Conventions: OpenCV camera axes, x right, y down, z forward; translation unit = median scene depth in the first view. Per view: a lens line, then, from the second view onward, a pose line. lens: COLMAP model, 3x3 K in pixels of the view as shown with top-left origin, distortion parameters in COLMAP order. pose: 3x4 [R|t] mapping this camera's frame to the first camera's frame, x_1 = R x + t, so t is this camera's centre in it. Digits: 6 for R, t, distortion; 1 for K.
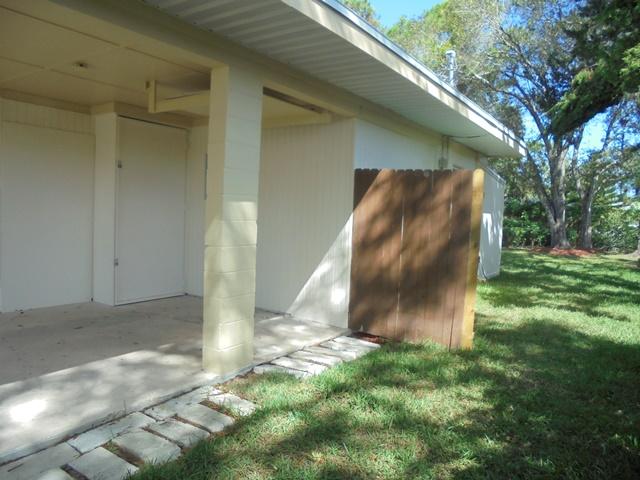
lens RADIAL K [[476.8, 0, 320.0], [0, 476.8, 240.0], [0, 0, 1]] dist [-0.134527, 0.101219]
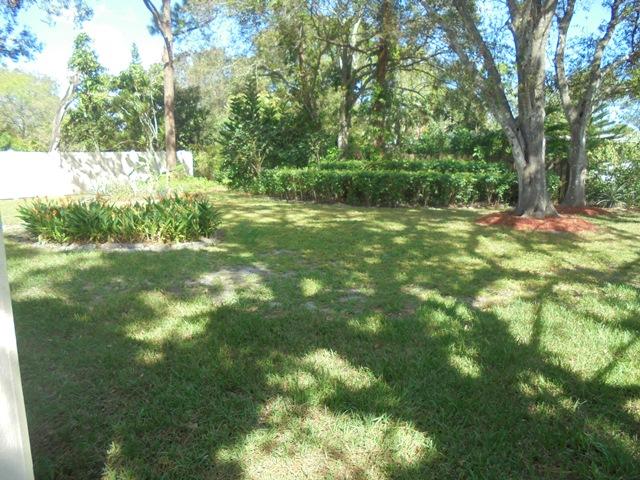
lens RADIAL K [[476.8, 0, 320.0], [0, 476.8, 240.0], [0, 0, 1]] dist [-0.134527, 0.101219]
pose [[0.997656, -0.042428, 0.053686, 0.209617], [0.036062, 0.992775, 0.114442, -0.017933], [-0.058153, -0.112237, 0.991978, 0.416724]]
